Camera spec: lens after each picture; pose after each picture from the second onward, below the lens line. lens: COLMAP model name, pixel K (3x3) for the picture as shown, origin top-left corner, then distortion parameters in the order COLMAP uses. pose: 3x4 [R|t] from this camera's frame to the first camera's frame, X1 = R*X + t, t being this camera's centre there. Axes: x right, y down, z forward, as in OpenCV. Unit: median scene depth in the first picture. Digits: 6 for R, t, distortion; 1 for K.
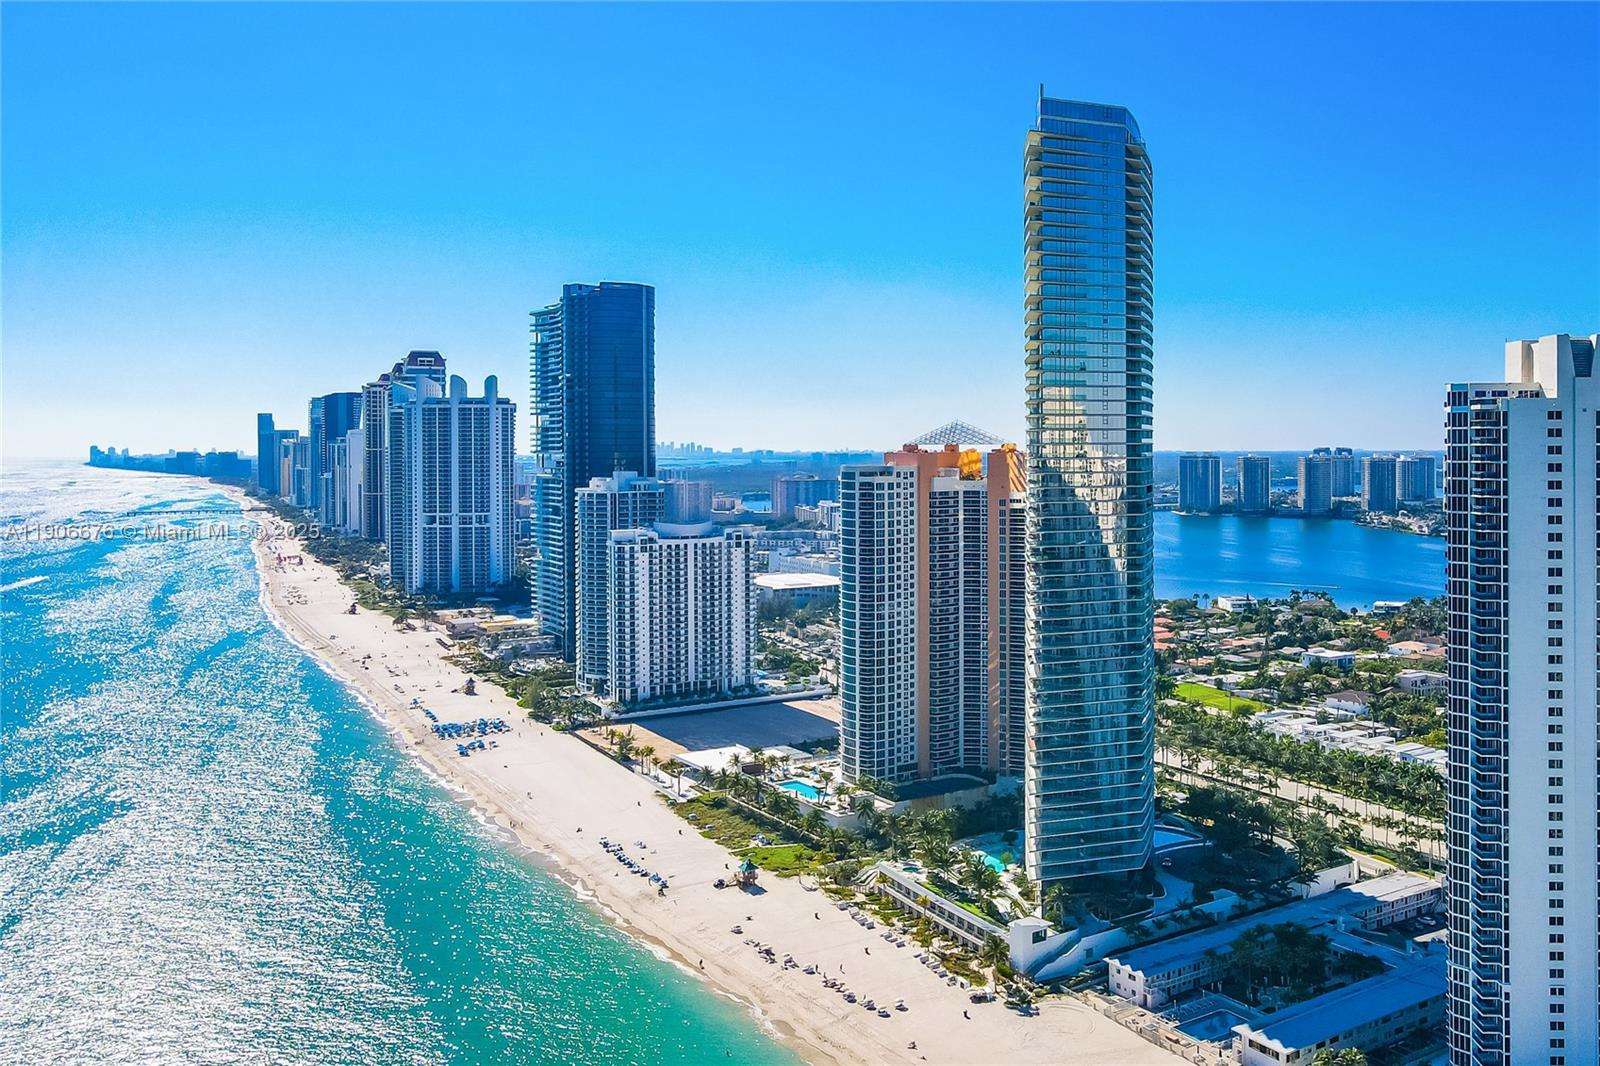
lens RADIAL K [[1351.9, 0, 885.5], [0, 1351.9, 459.6], [0, 0, 1]] dist [0.007015, 0.007605]
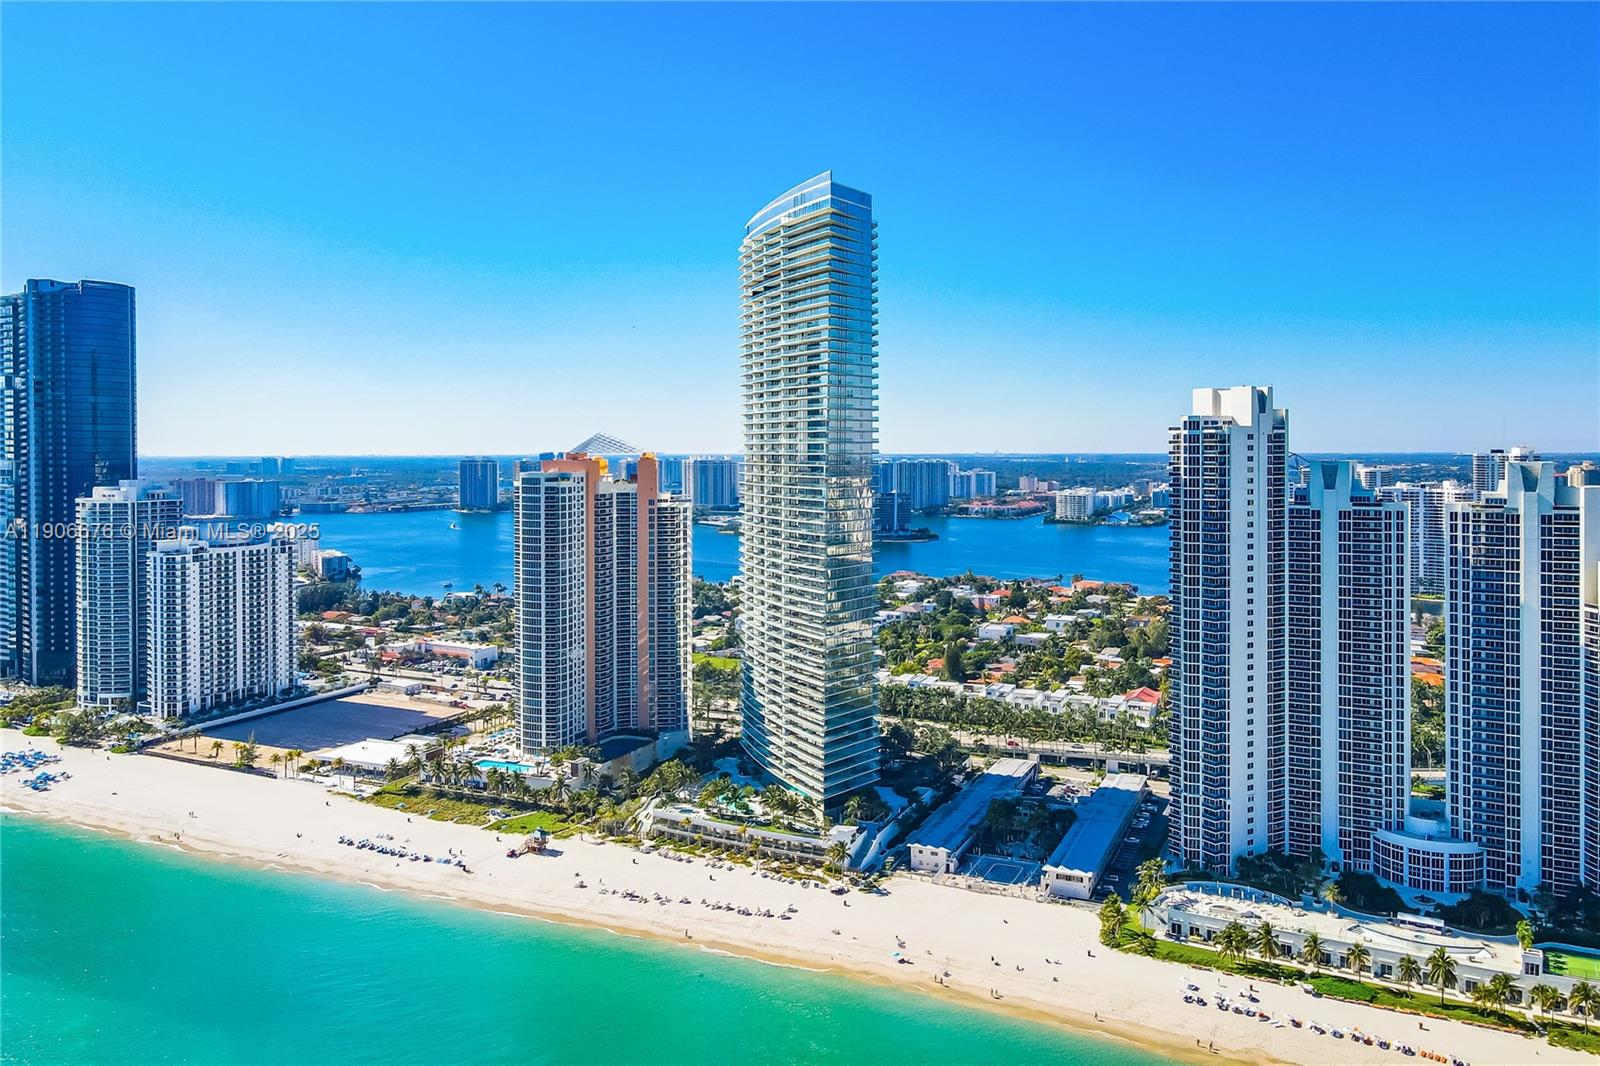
lens RADIAL K [[1193.5, 0, 792.0], [0, 1193.5, 470.6], [0, 0, 1]] dist [-0.000458, 0.009038]
pose [[0.851705, -0.007779, 0.523963, -0.364093], [0.004473, 0.999961, 0.007574, -0.003445], [-0.524002, -0.004108, 0.851707, 0.047393]]
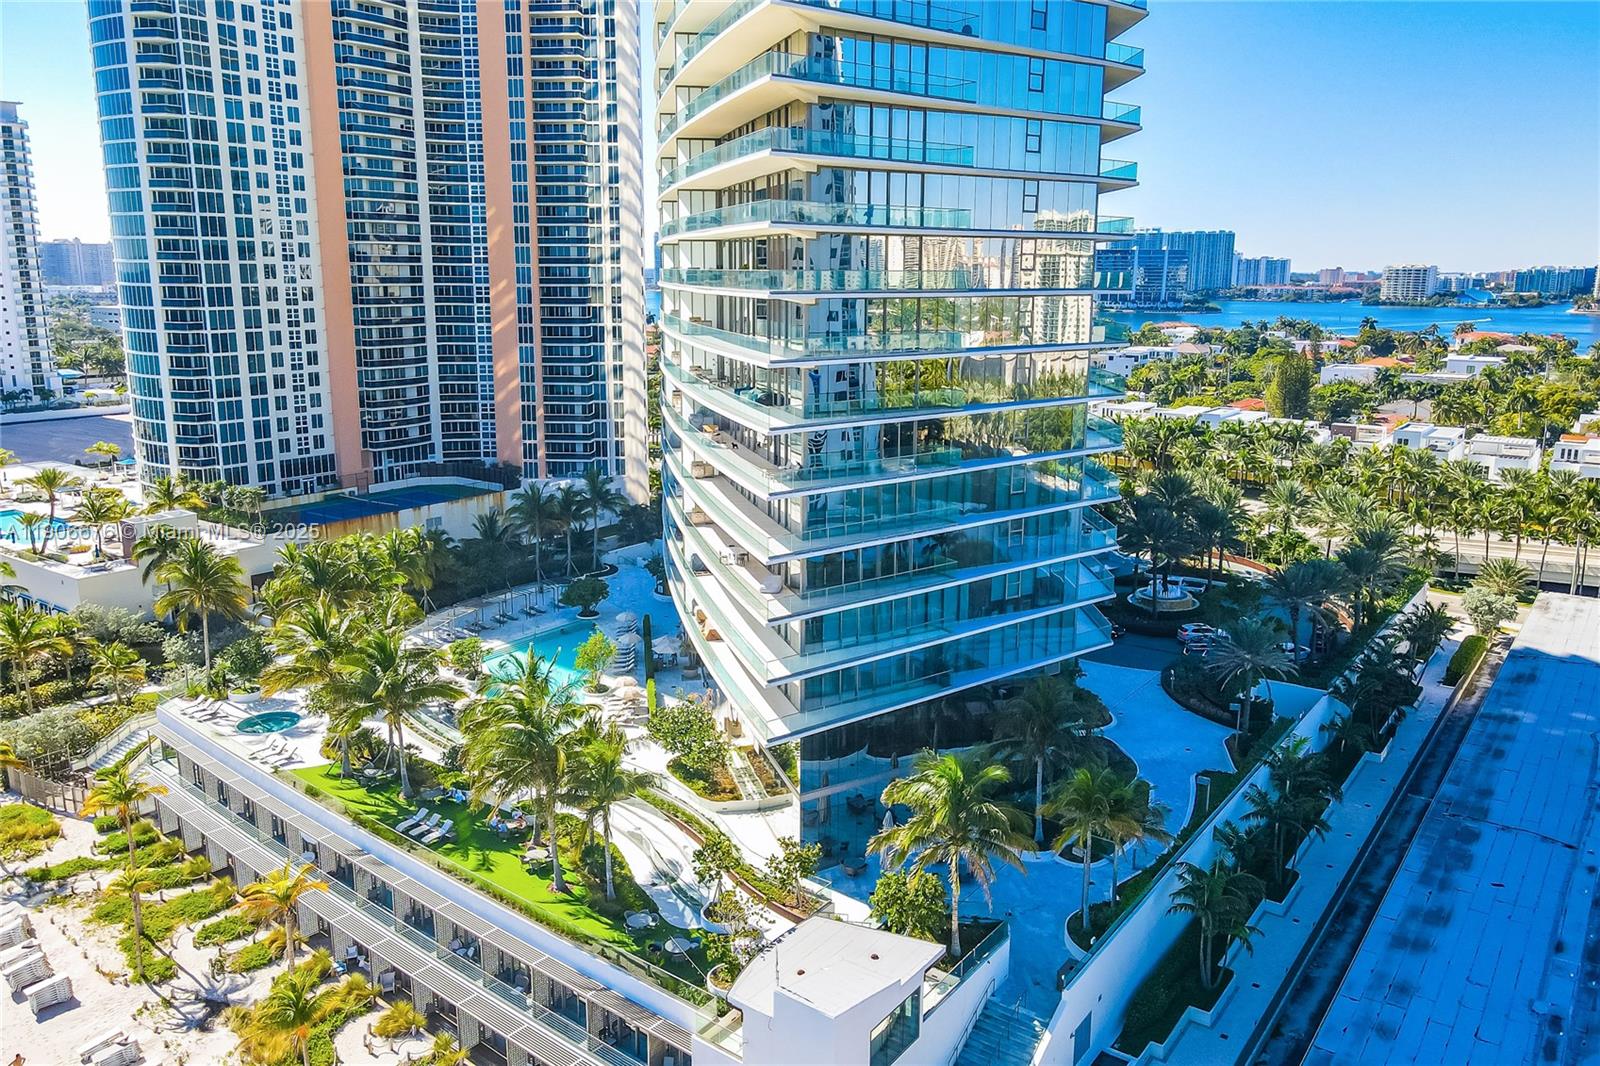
lens RADIAL K [[1202.3, 0, 795.8], [0, 1202.3, 526.8], [0, 0, 1]] dist [-0.003748, 0.005994]
pose [[0.939638, -0.061029, 0.336683, 0.032543], [-0.007767, 0.979908, 0.199301, 0.171437], [-0.342081, -0.189886, 0.920285, 0.597644]]
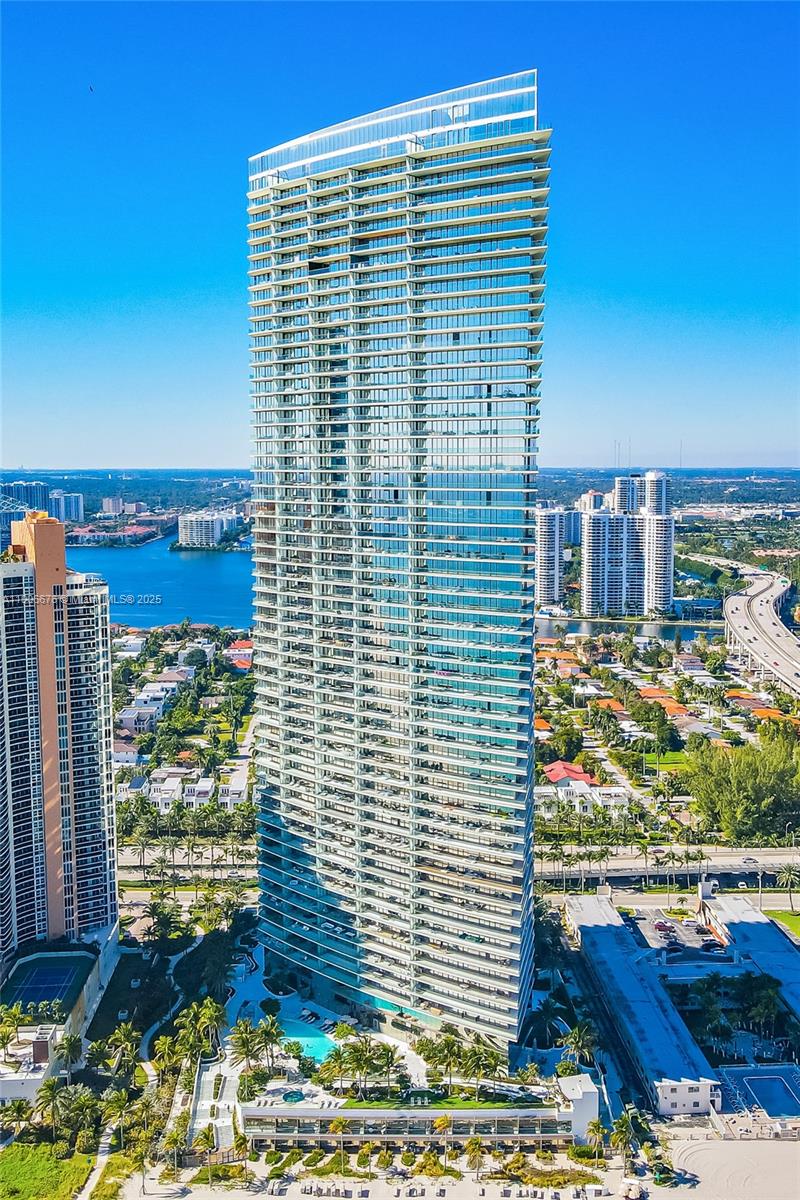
lens RADIAL K [[1198.2, 0, 420.0], [0, 1198.2, 596.9], [0, 0, 1]] dist [-0.001283, 0.048683]
pose [[0.498529, -0.094044, 0.861757, -0.399447], [0.008880, 0.994600, 0.103405, -0.032521], [-0.866828, -0.043898, 0.496671, 0.503613]]
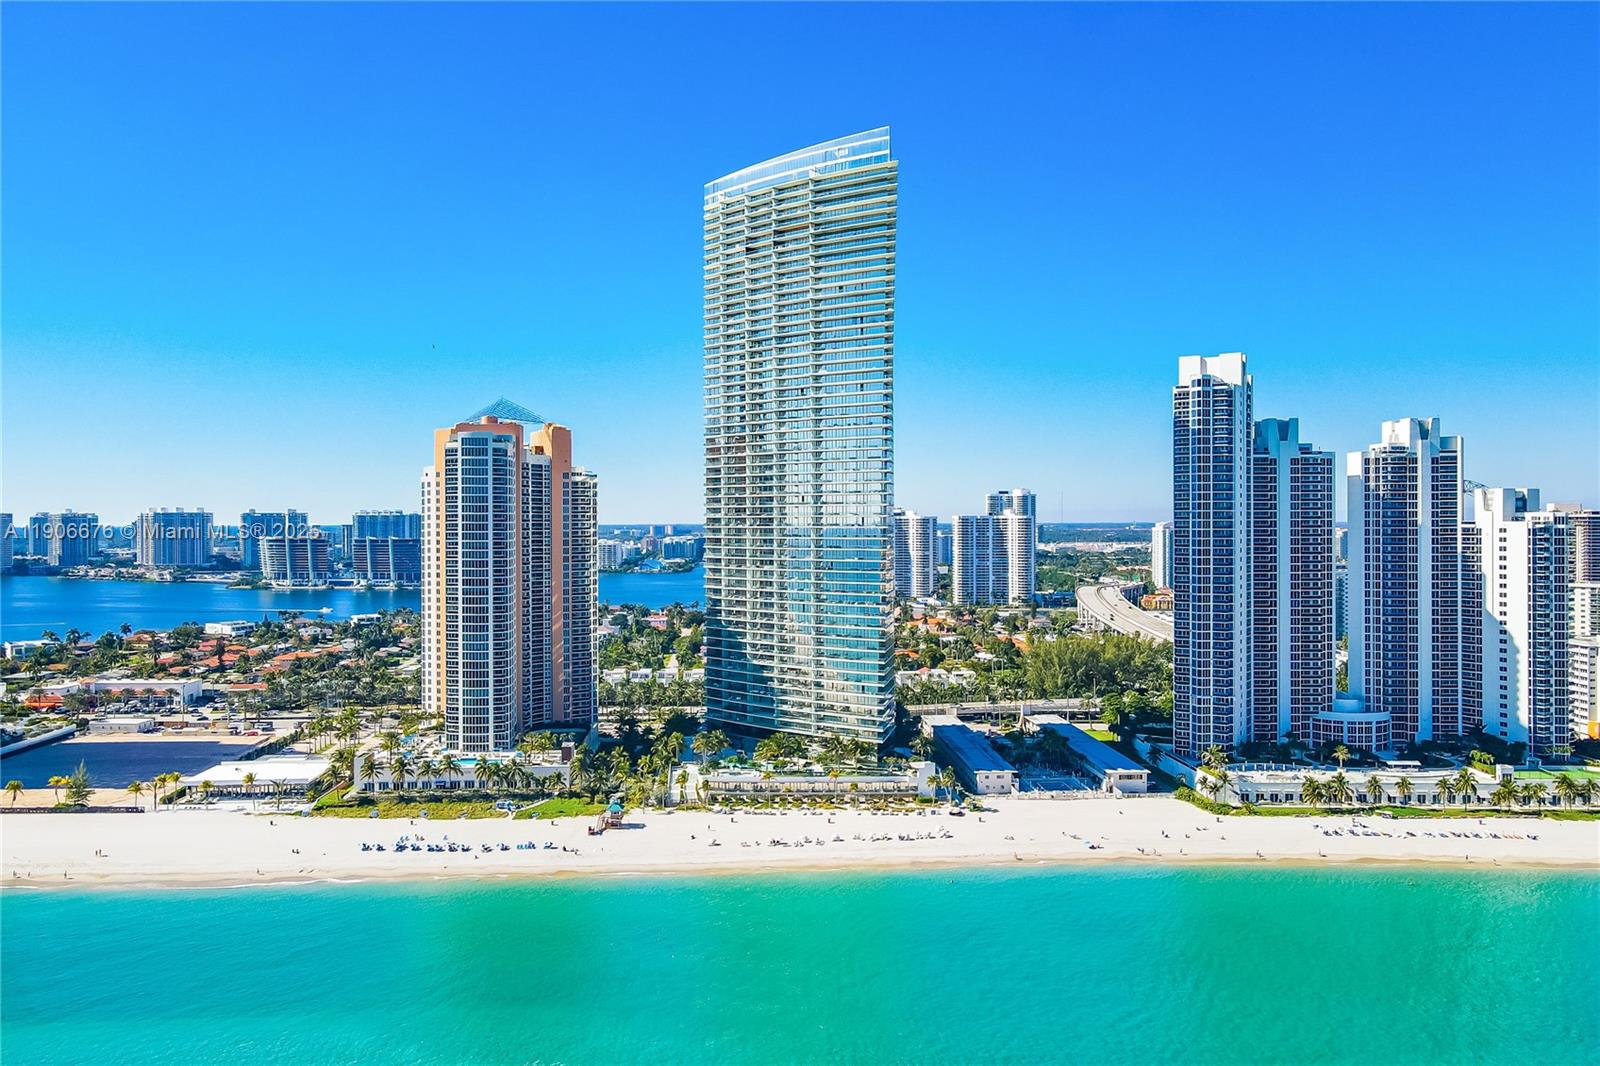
lens RADIAL K [[1202.3, 0, 795.8], [0, 1202.3, 526.8], [0, 0, 1]] dist [-0.003748, 0.005994]
pose [[0.505376, -0.001245, 0.862898, -0.673242], [0.008996, 0.999952, -0.003826, 0.080462], [-0.862852, 0.009696, 0.505363, 0.357884]]
